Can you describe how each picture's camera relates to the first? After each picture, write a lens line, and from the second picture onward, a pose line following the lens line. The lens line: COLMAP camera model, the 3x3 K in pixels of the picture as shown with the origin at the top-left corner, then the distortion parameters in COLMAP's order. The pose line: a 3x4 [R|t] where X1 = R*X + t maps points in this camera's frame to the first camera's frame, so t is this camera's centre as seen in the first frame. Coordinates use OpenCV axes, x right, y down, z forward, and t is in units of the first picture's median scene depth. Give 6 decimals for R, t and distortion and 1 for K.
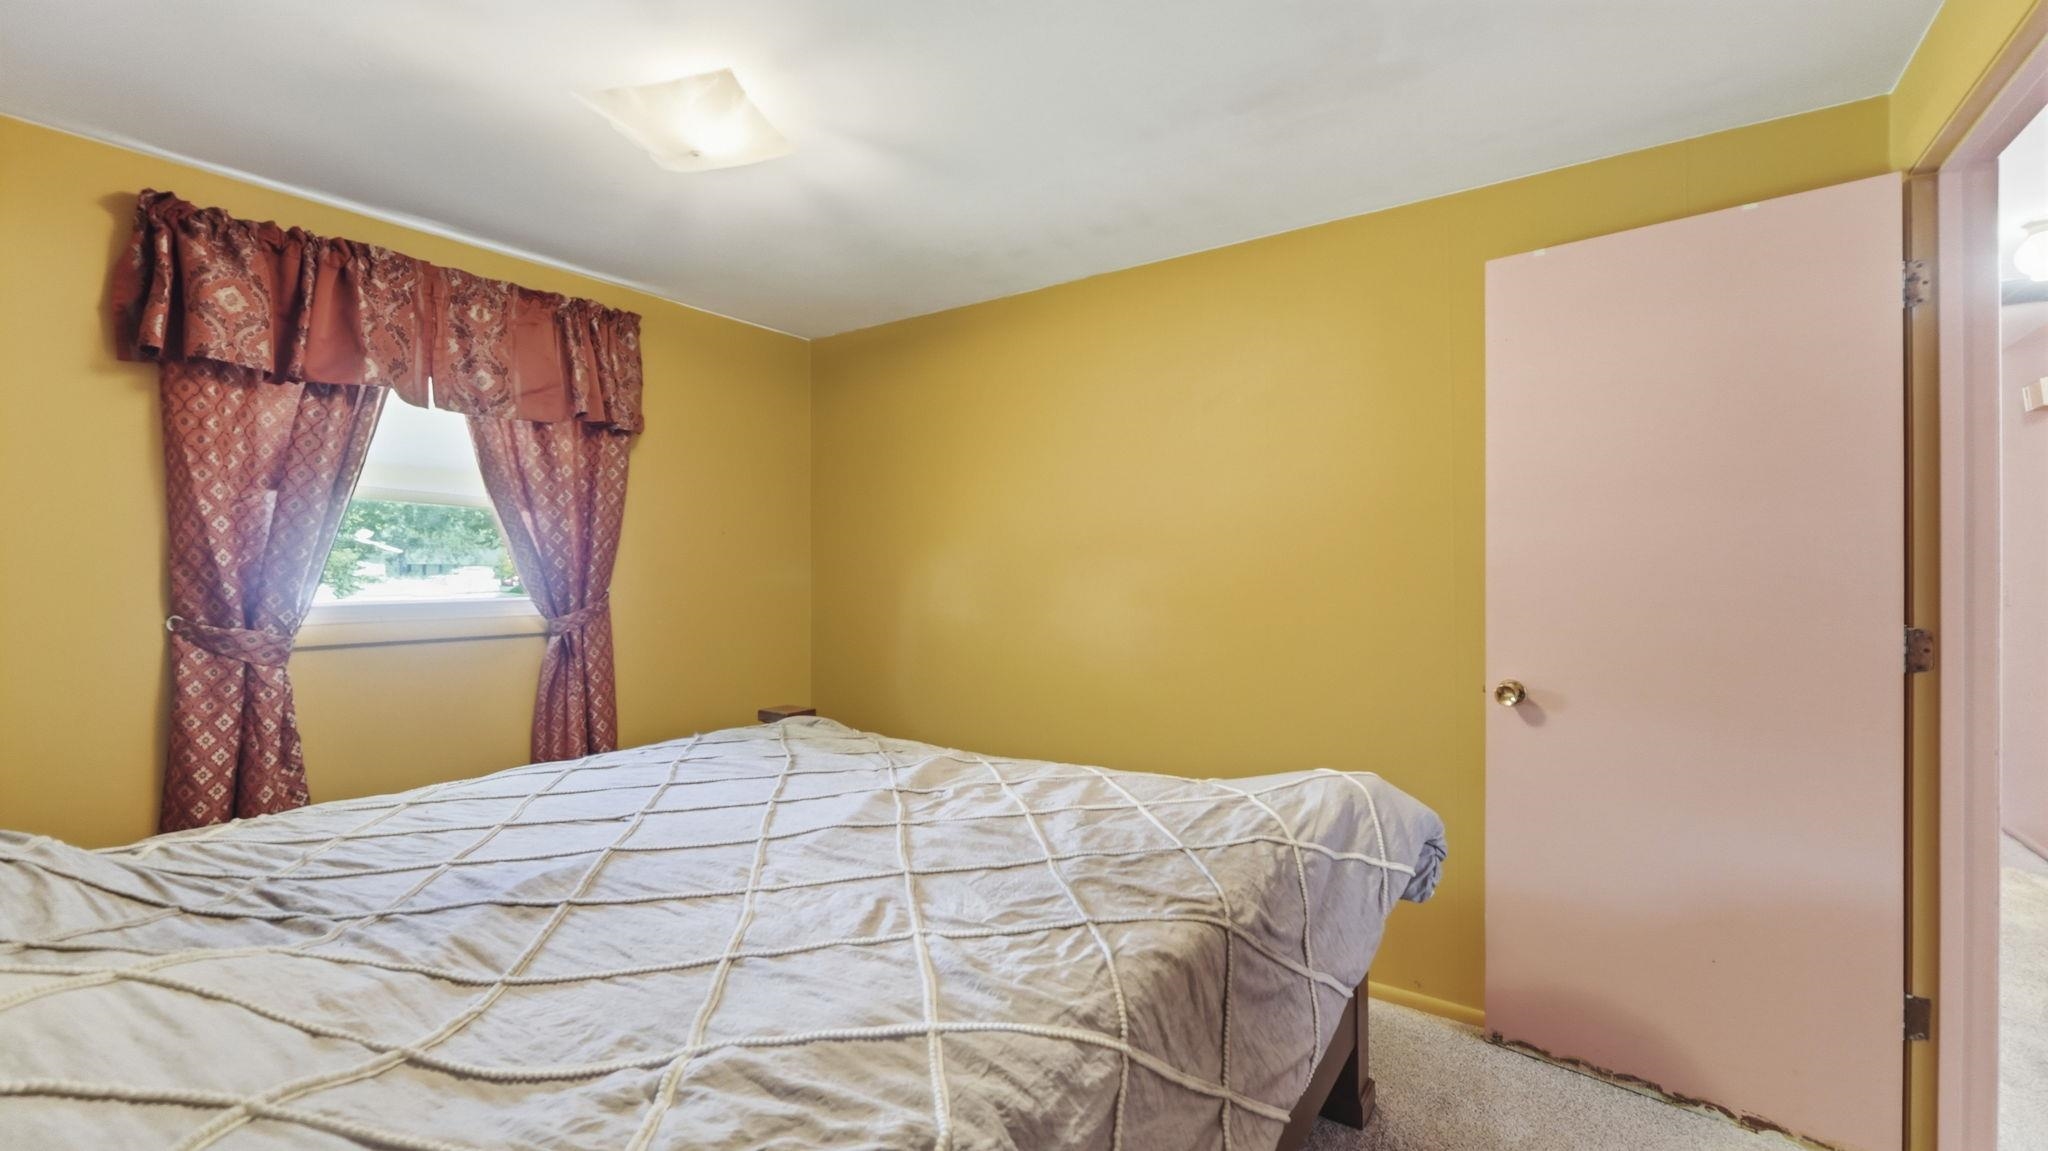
lens RADIAL K [[848.7, 0, 1020.7], [0, 848.7, 567.7], [0, 0, 1]] dist [-0.006032, -0.000015]
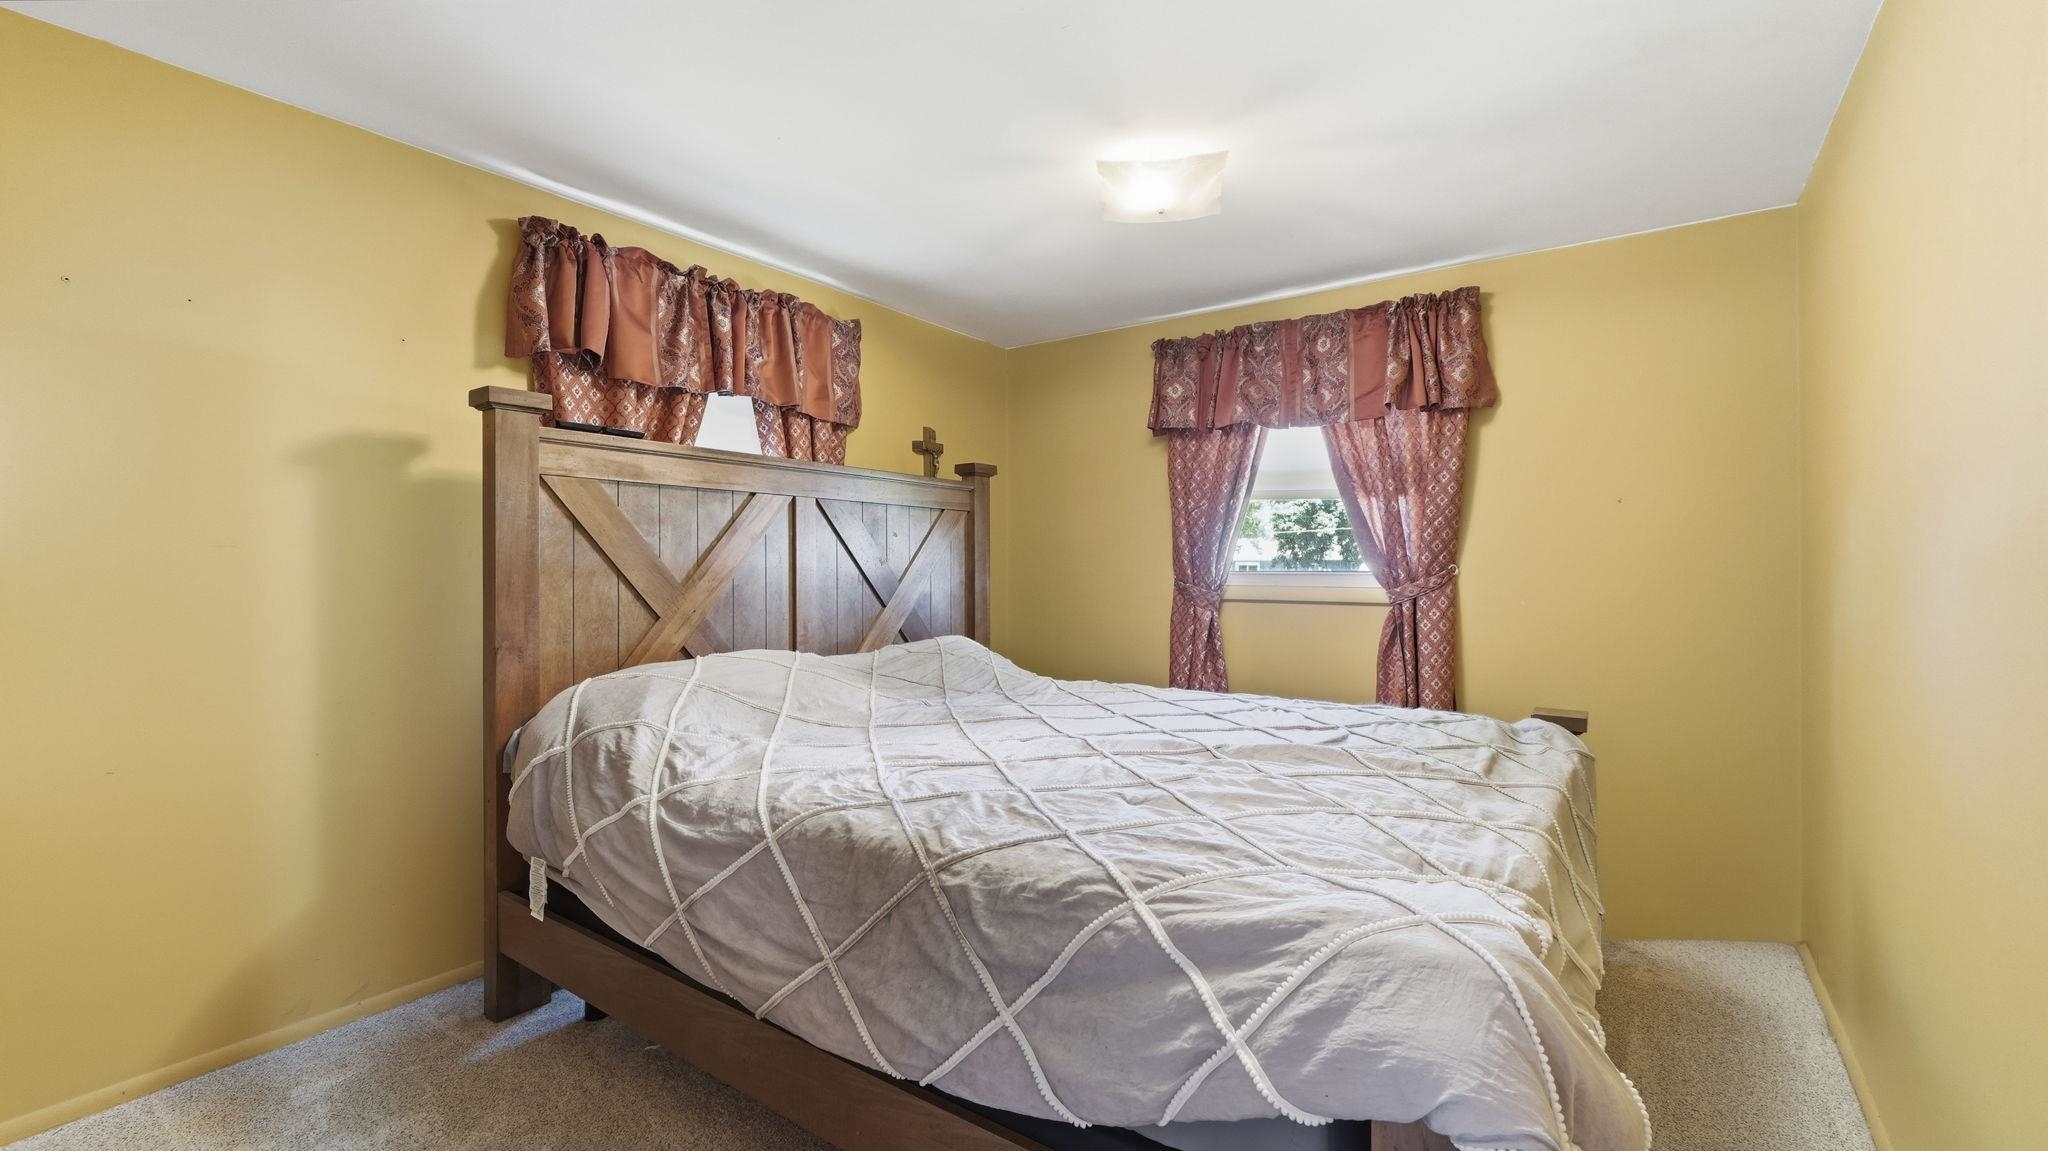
lens RADIAL K [[862.8, 0, 1025.1], [0, 862.8, 577.0], [0, 0, 1]] dist [-0.003896, -0.000309]
pose [[-0.016111, 0.008941, -0.999830, 0.709701], [0.002478, 0.999957, 0.008902, 0.035523], [0.999867, -0.002334, -0.016132, 0.630919]]
